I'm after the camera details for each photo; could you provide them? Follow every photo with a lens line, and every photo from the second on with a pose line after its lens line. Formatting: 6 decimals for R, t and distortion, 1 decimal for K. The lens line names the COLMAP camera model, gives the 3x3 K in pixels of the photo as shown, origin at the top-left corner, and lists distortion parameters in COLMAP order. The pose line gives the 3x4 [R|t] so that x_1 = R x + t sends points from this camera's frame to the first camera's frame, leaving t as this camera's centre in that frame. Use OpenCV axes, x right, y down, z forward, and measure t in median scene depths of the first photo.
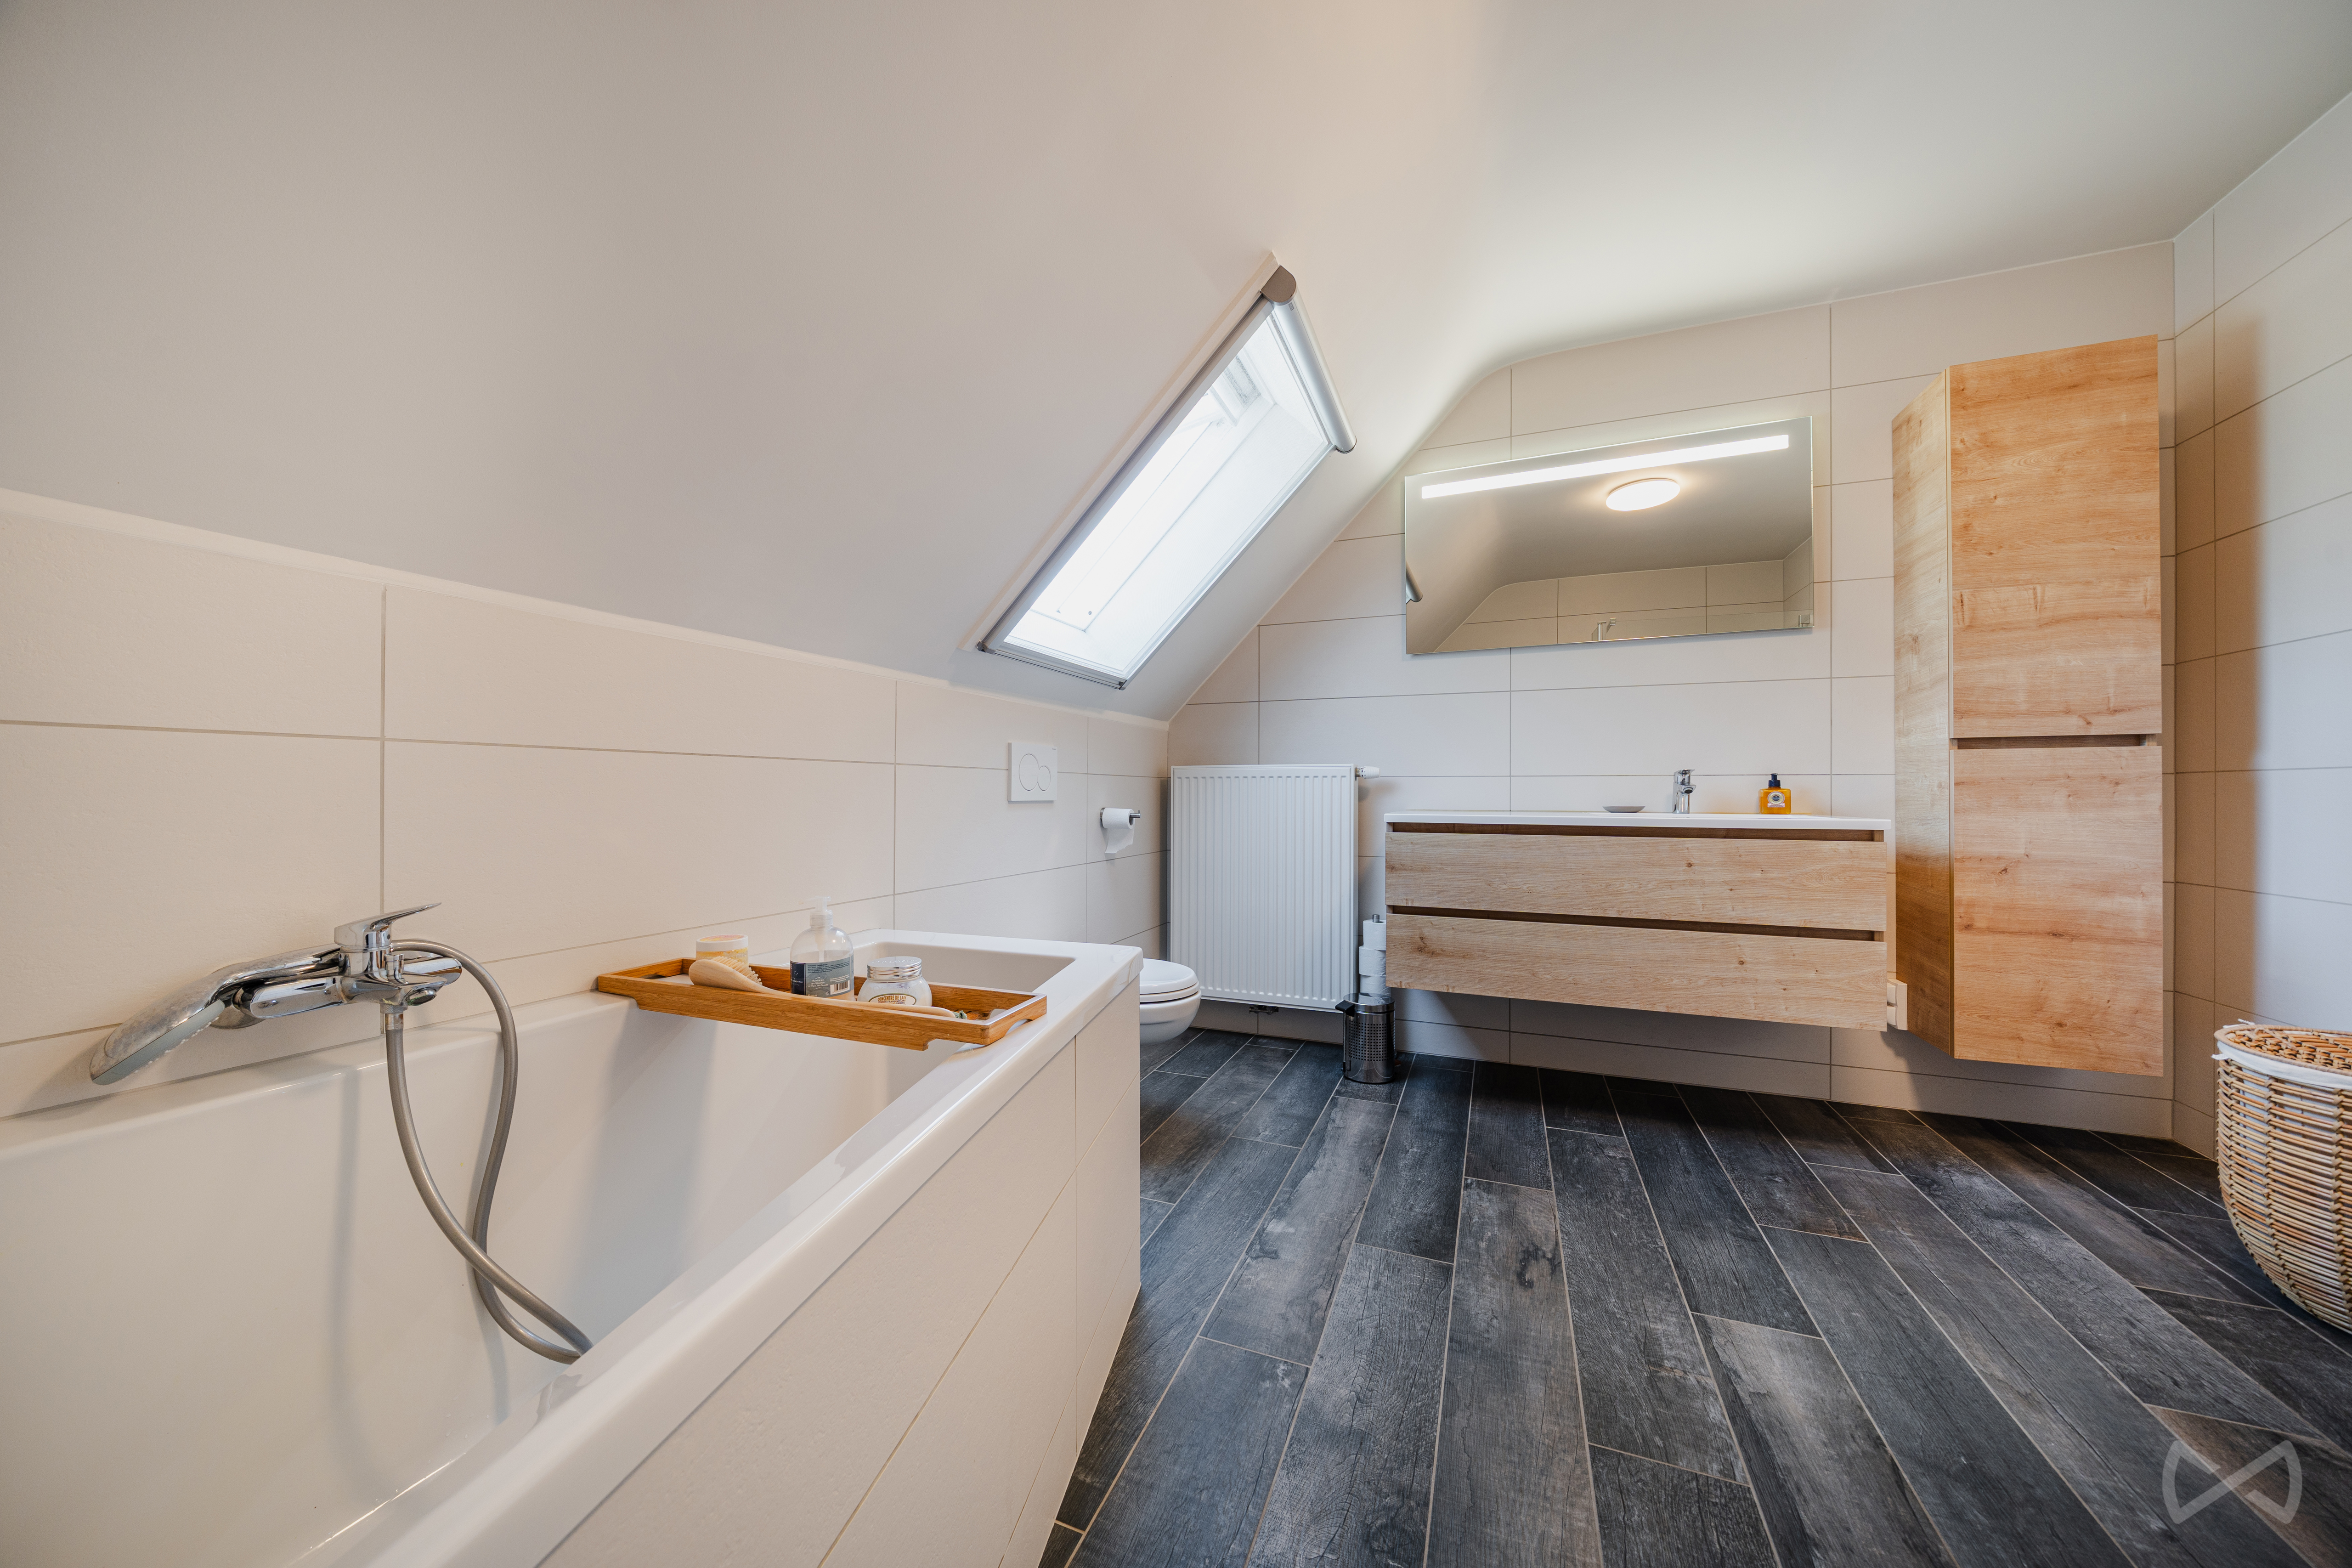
lens RADIAL K [[806.8, 0, 1165.9], [0, 806.8, 792.1], [0, 0, 1]] dist [-0.003029, -0.000251]
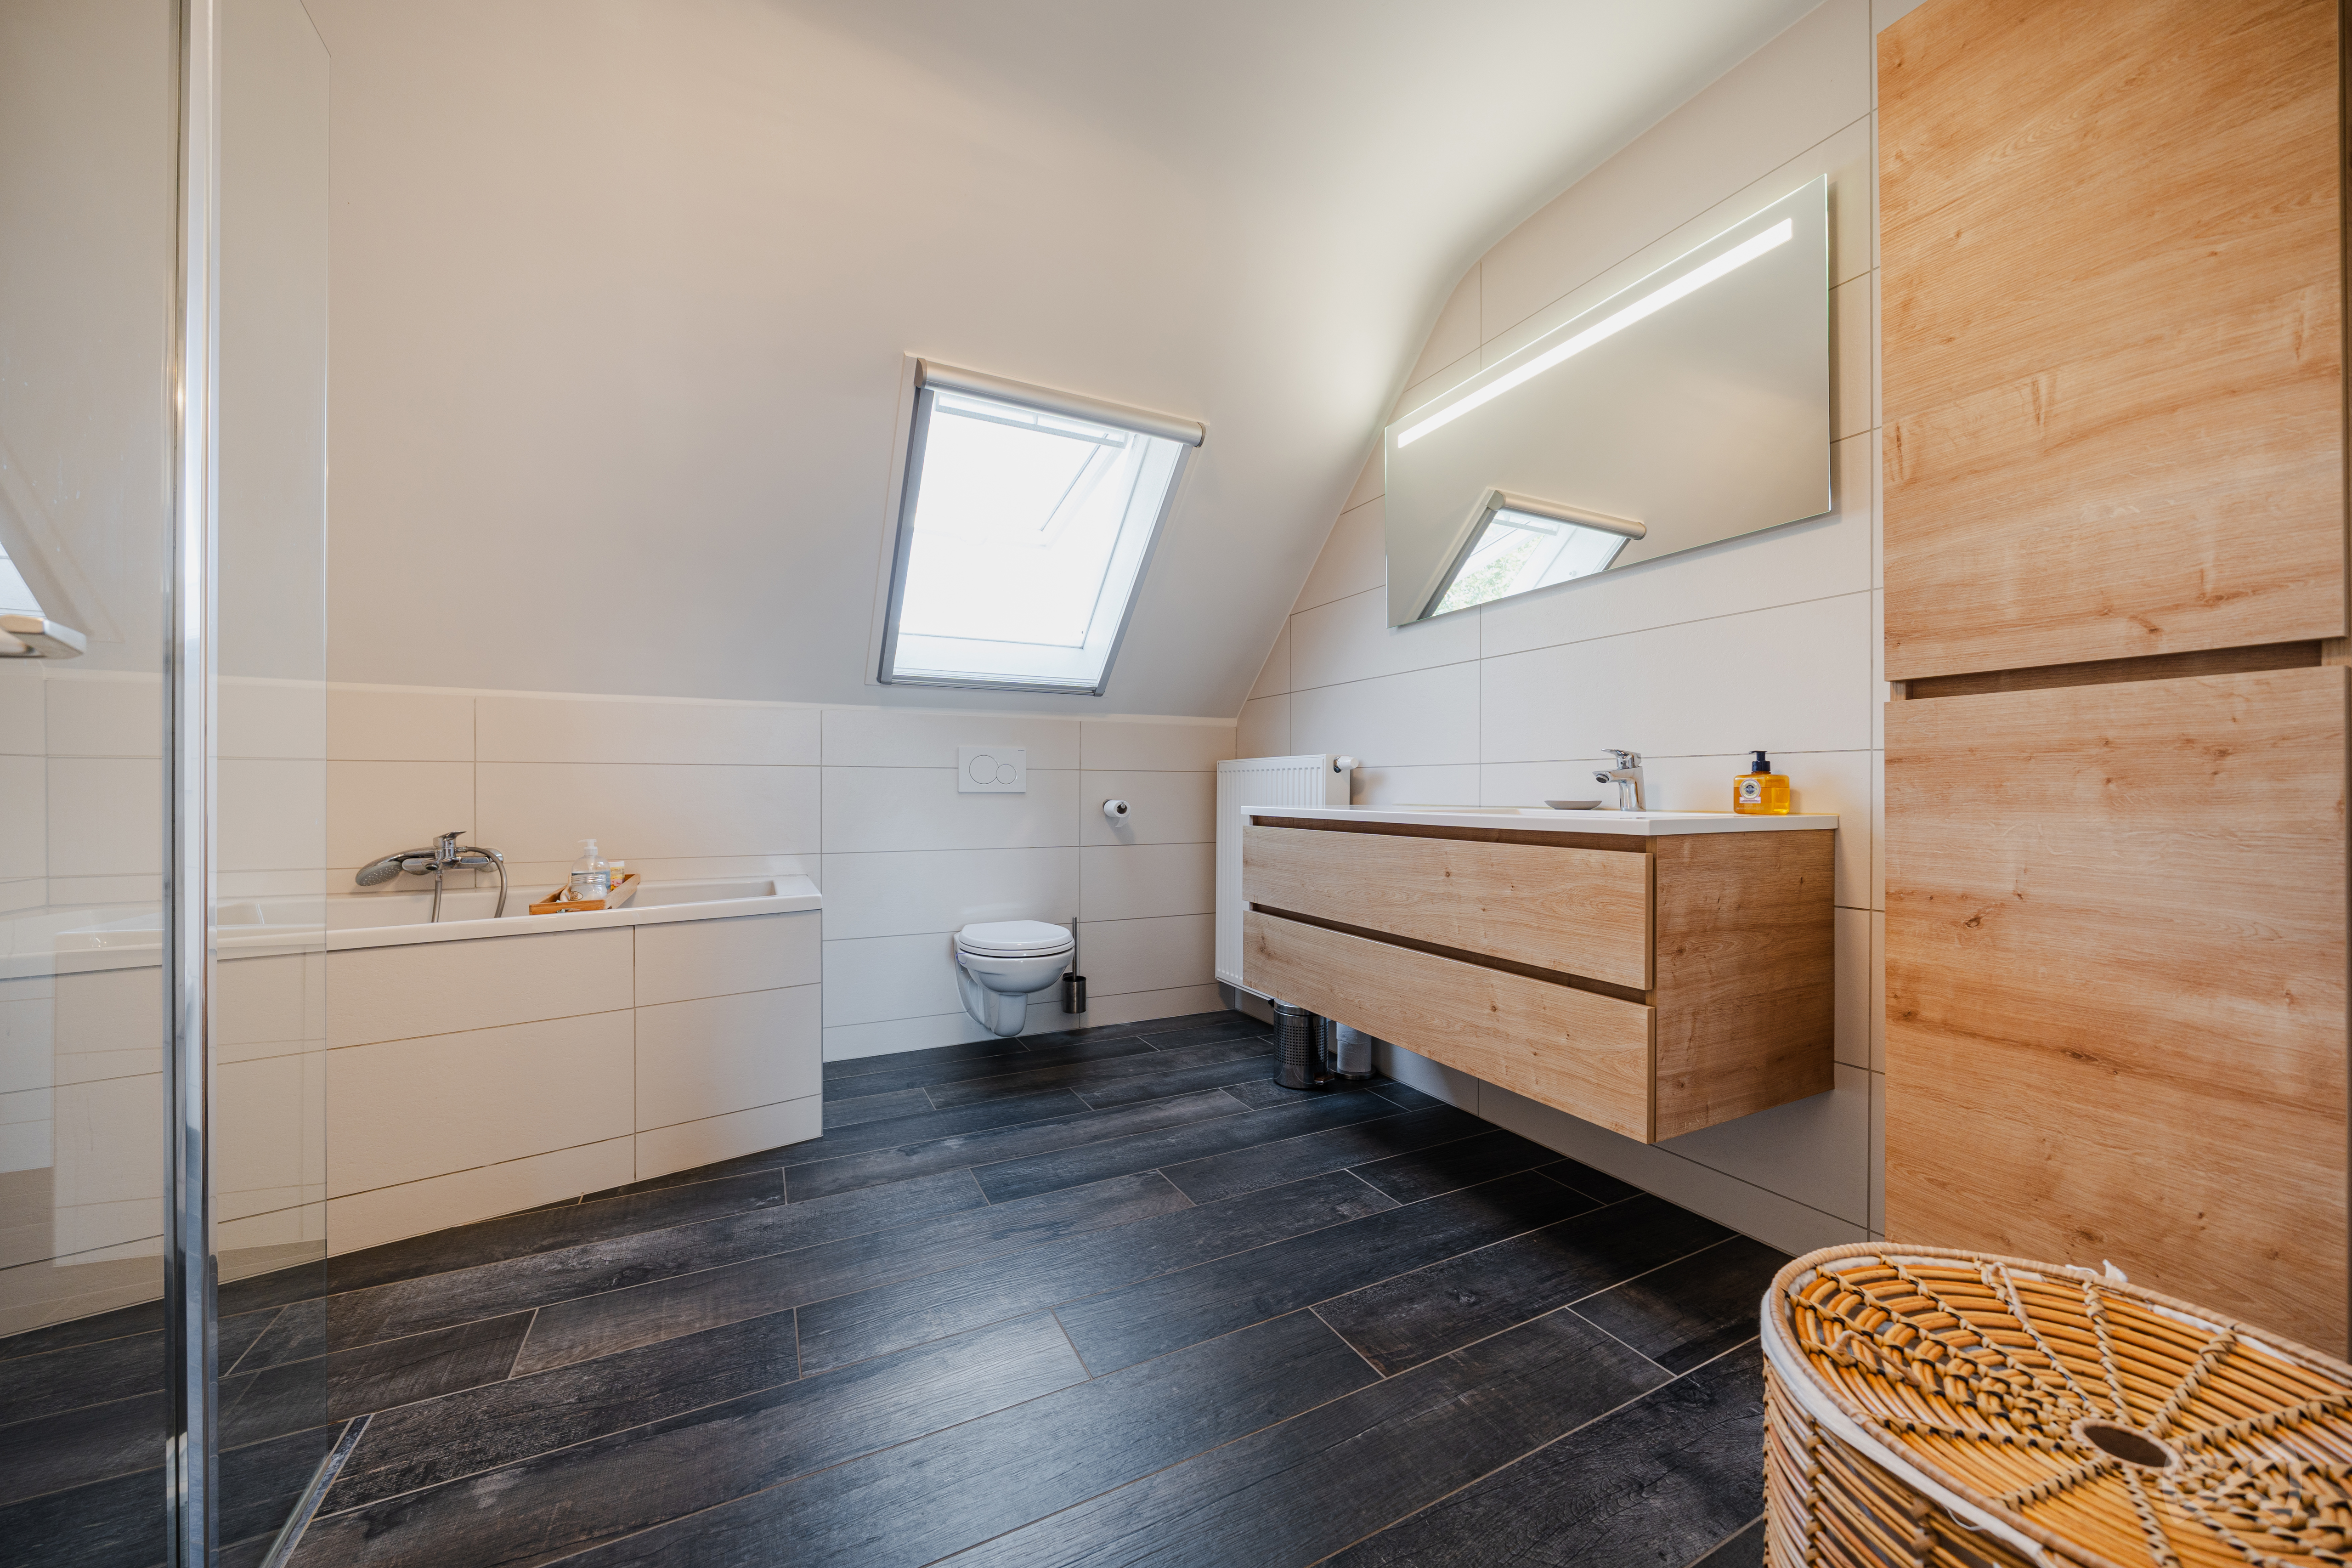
lens RADIAL K [[806.8, 0, 1161.7], [0, 806.8, 790.1], [0, 0, 1]] dist [-0.003029, -0.000251]
pose [[0.761329, -0.000966, -0.648365, 0.983393], [0.000528, 0.999999, -0.000870, 0.010283], [0.648366, 0.000320, 0.761329, 0.238149]]
